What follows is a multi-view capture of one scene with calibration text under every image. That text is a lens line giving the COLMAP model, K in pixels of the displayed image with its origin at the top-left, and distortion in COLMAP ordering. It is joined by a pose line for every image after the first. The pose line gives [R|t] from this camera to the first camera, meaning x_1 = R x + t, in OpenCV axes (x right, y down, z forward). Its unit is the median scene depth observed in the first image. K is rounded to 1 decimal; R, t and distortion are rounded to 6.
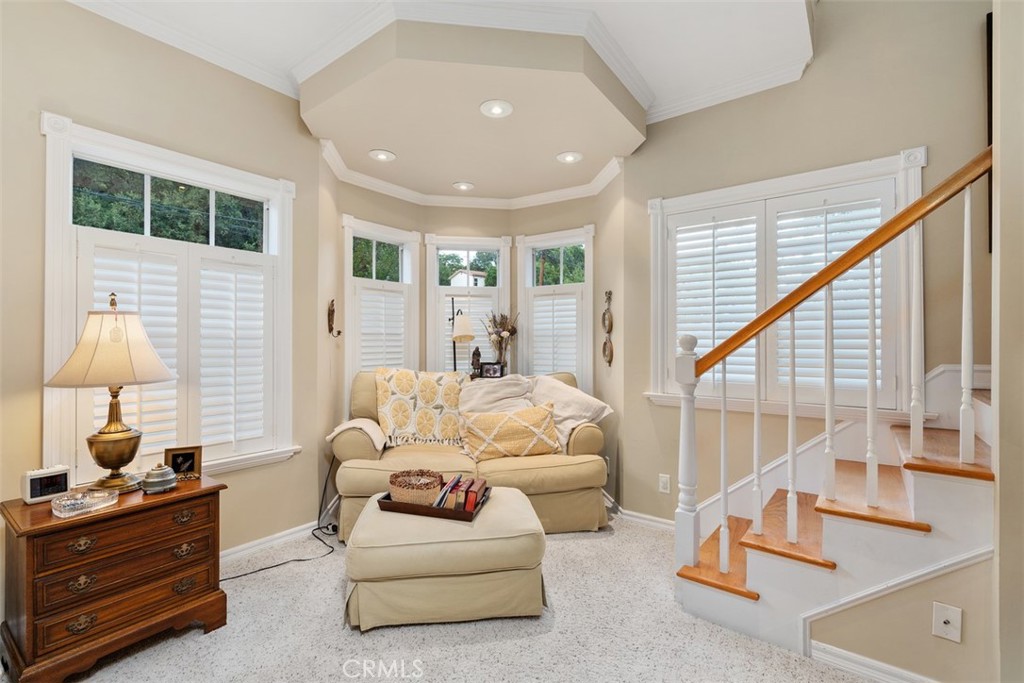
lens RADIAL K [[467.8, 0, 510.8], [0, 467.8, 338.5], [0, 0, 1]] dist [0.000529, 0.001232]
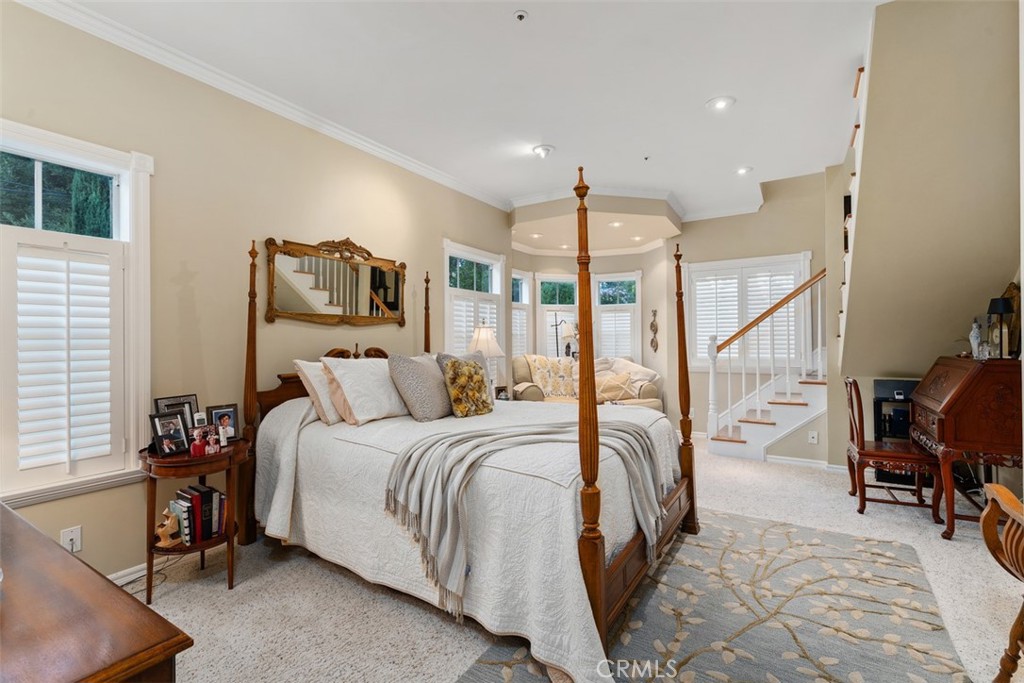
lens RADIAL K [[467.8, 0, 511.1], [0, 467.8, 340.0], [0, 0, 1]] dist [0.000529, 0.001232]
pose [[0.995690, -0.007894, 0.092406, -0.613379], [0.007779, 0.999968, 0.001604, 0.005661], [-0.092416, -0.000878, 0.995720, -0.886496]]
